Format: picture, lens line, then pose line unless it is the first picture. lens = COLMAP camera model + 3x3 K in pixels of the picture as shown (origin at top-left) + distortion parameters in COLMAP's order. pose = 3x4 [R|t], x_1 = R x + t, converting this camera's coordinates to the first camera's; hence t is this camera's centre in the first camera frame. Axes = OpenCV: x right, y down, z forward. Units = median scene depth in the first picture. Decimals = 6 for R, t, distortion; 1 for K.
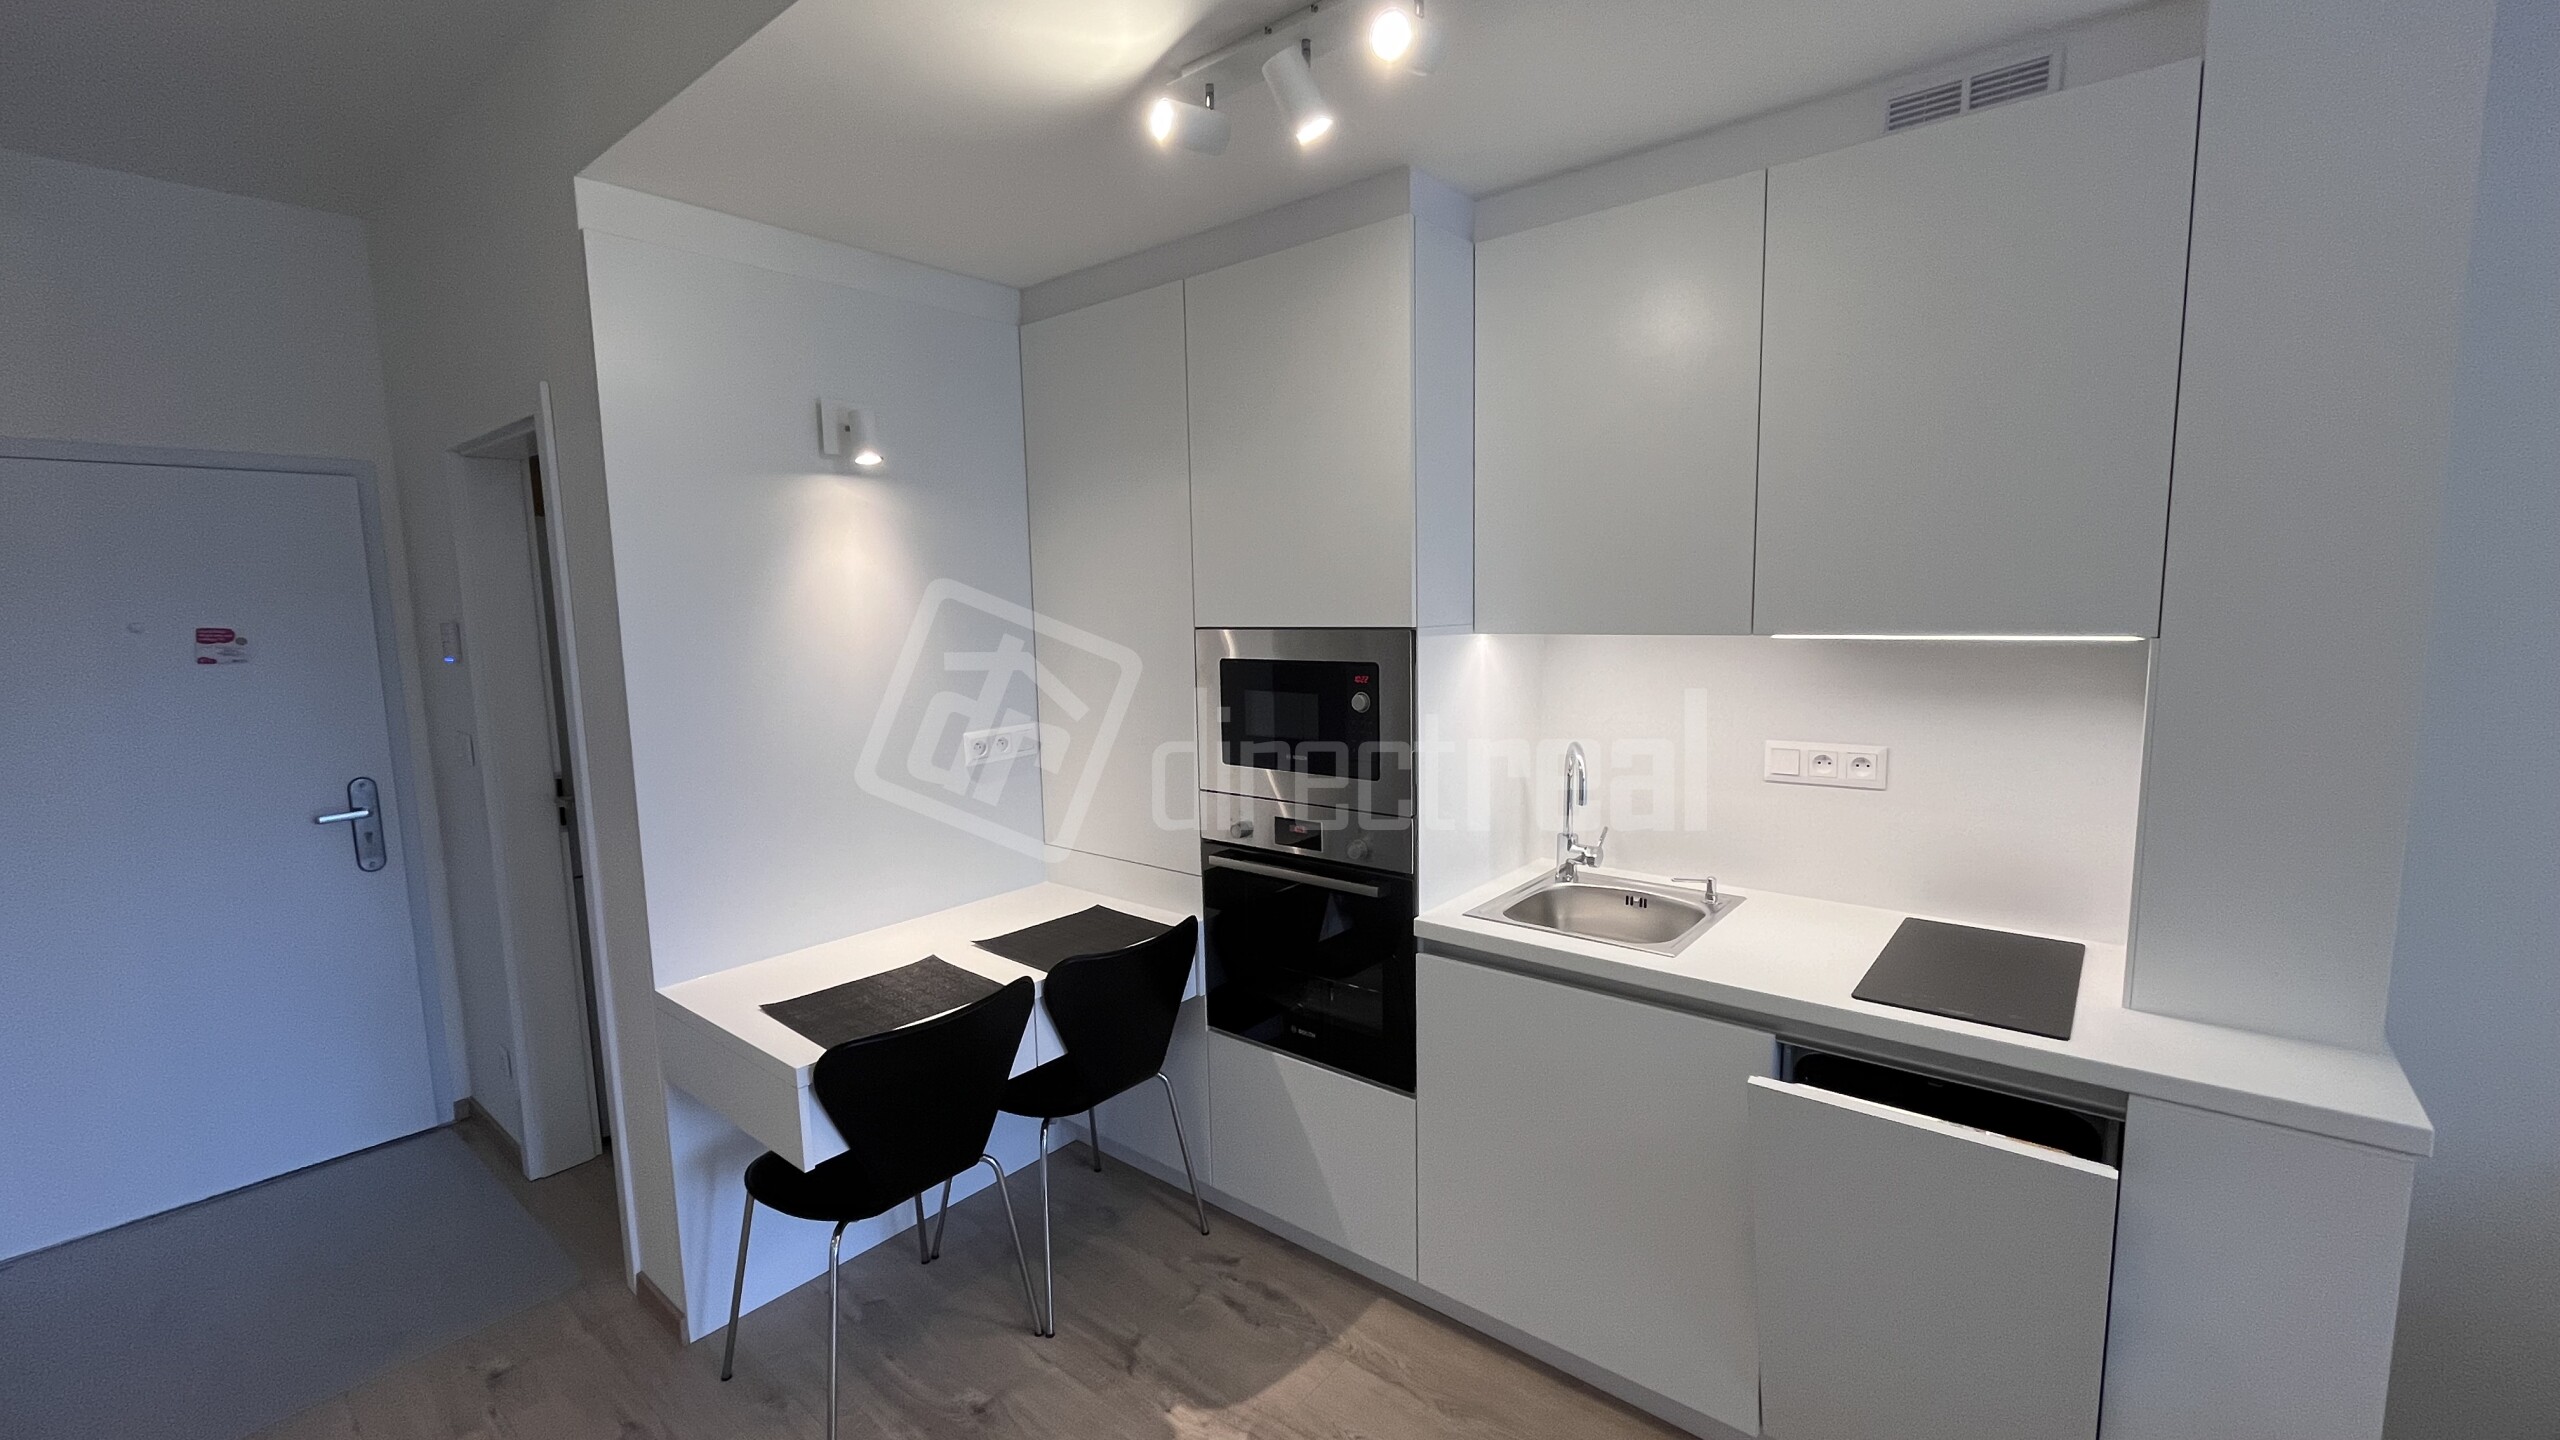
lens RADIAL K [[1041.1, 0, 1272.6], [0, 1041.1, 743.6], [0, 0, 1]] dist [-0.004038, -0.000019]
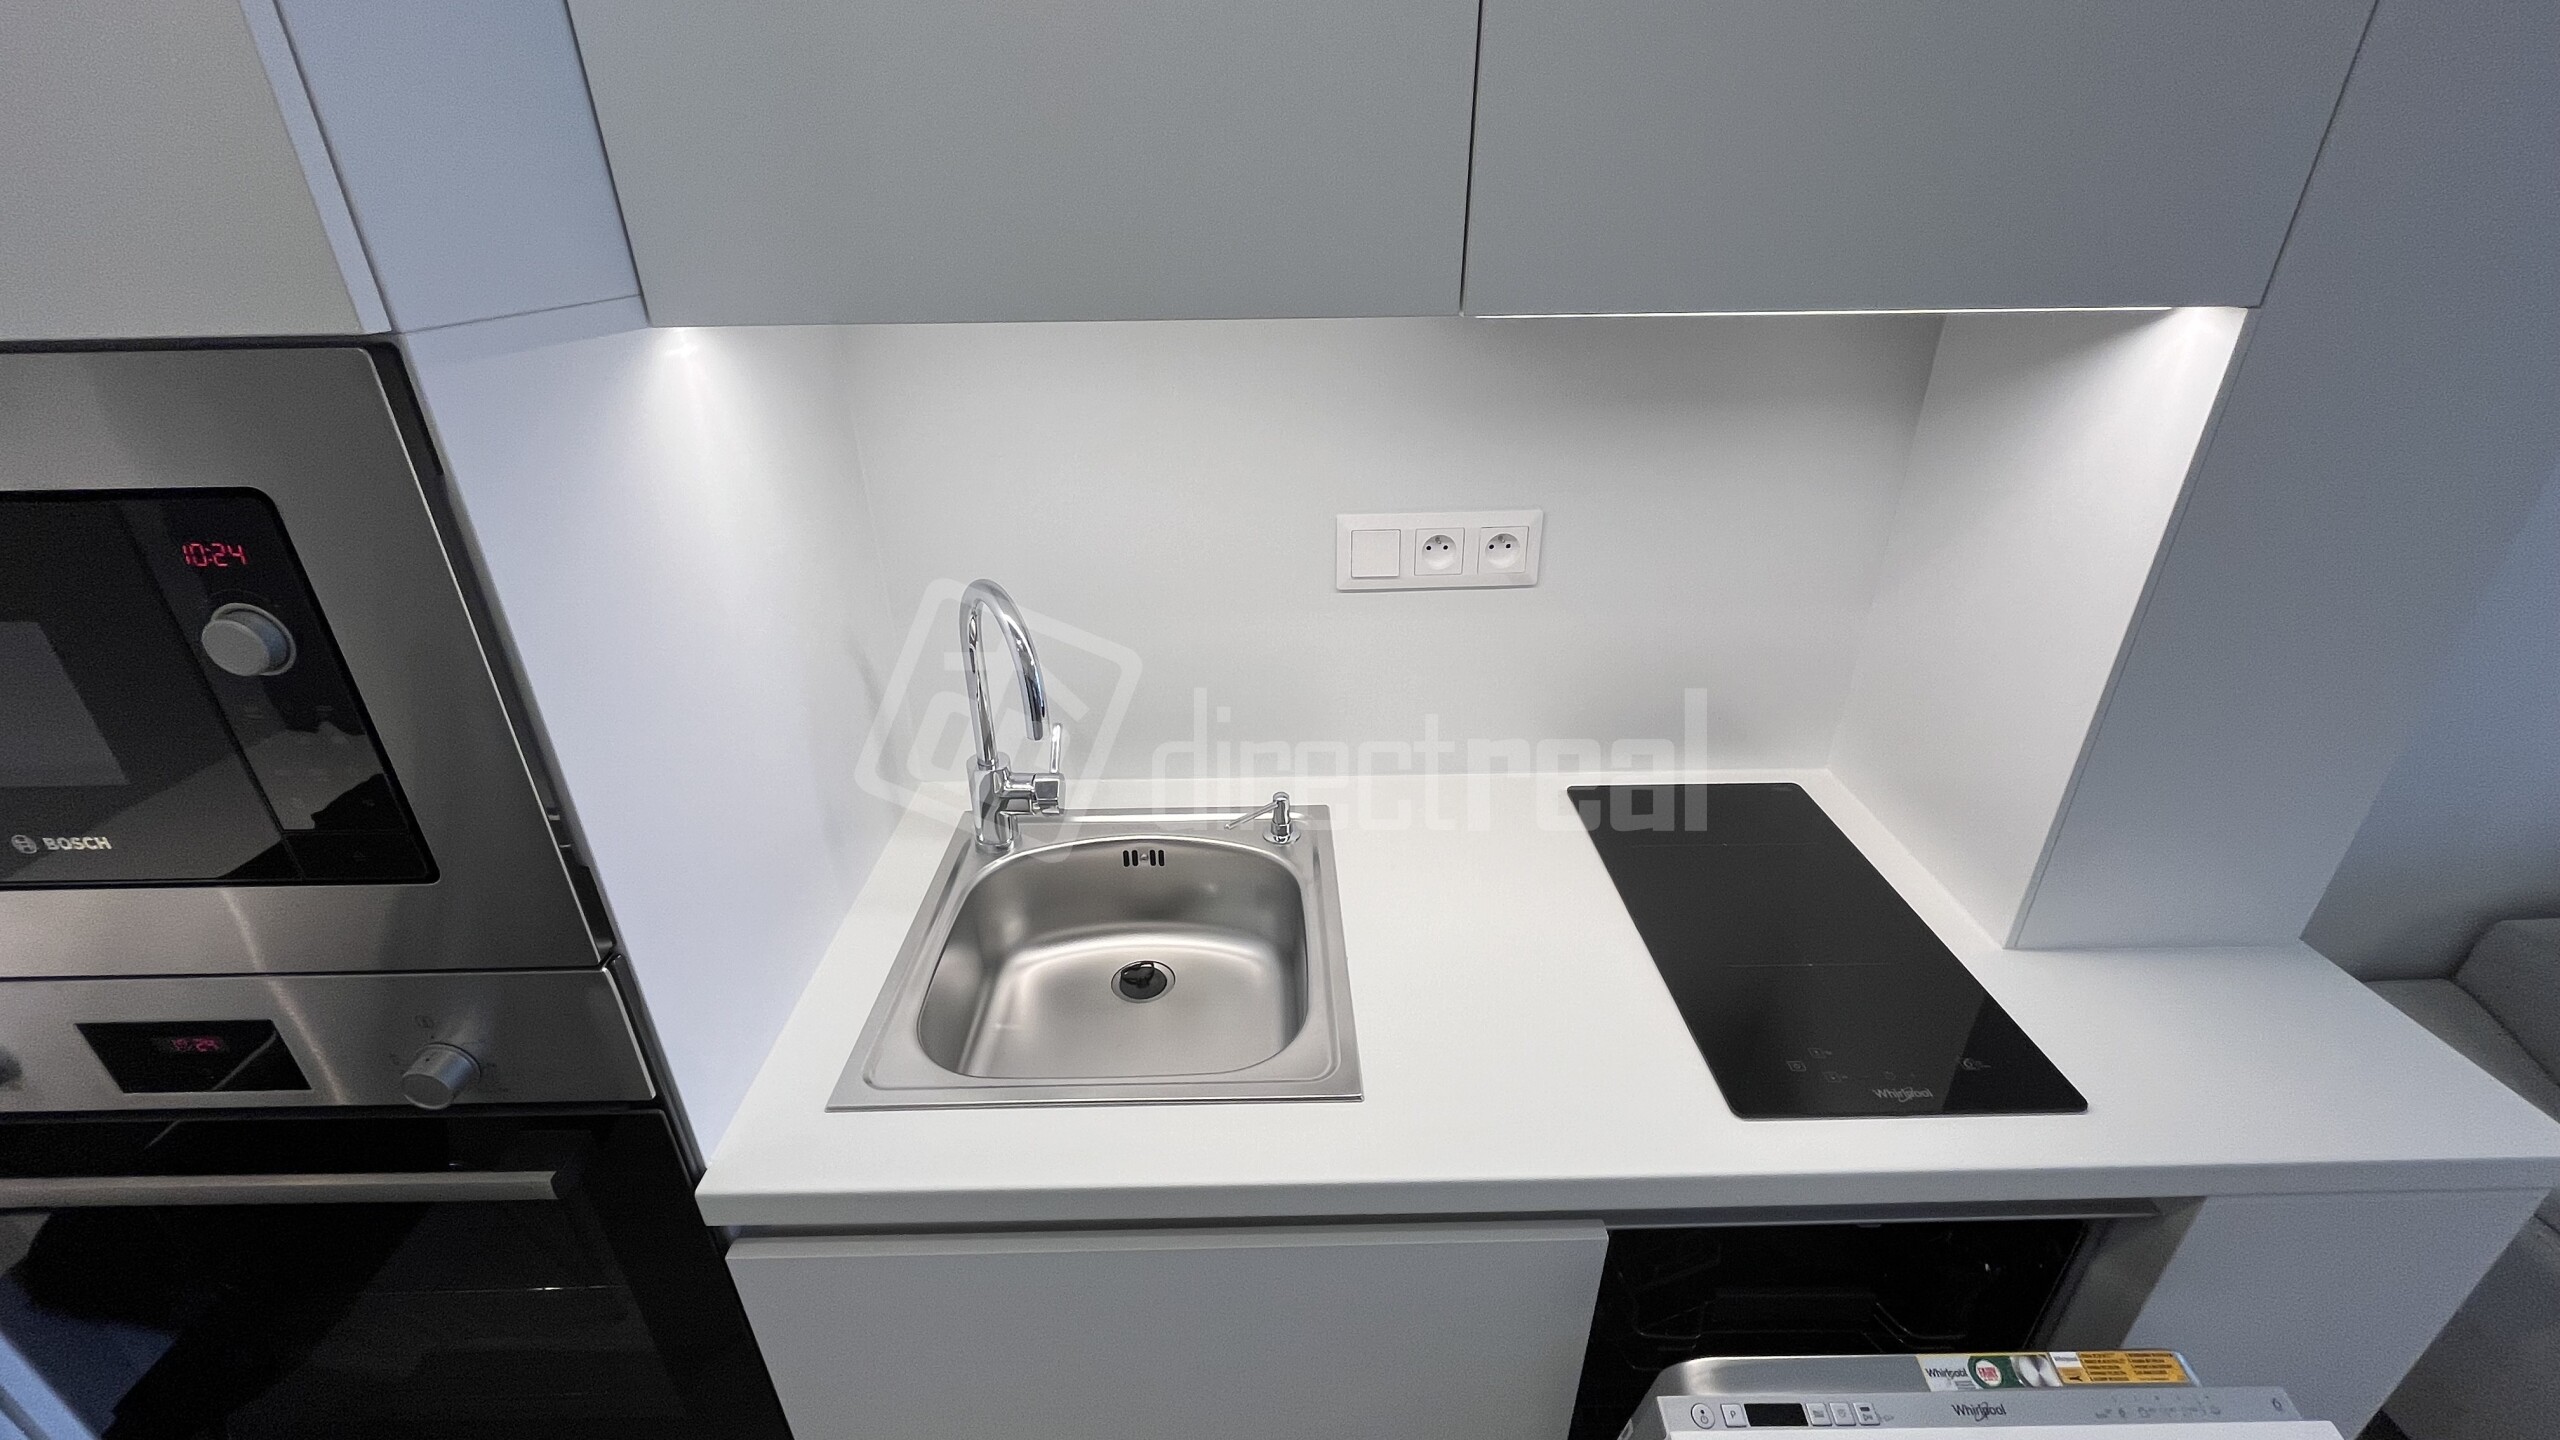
lens RADIAL K [[1041.1, 0, 1257.3], [0, 1041.1, 731.7], [0, 0, 1]] dist [-0.004038, -0.000019]
pose [[0.770496, -0.284347, 0.570511, 0.127612], [0.086951, 0.933513, 0.347840, -0.089178], [-0.631487, -0.218403, 0.743992, 0.650427]]
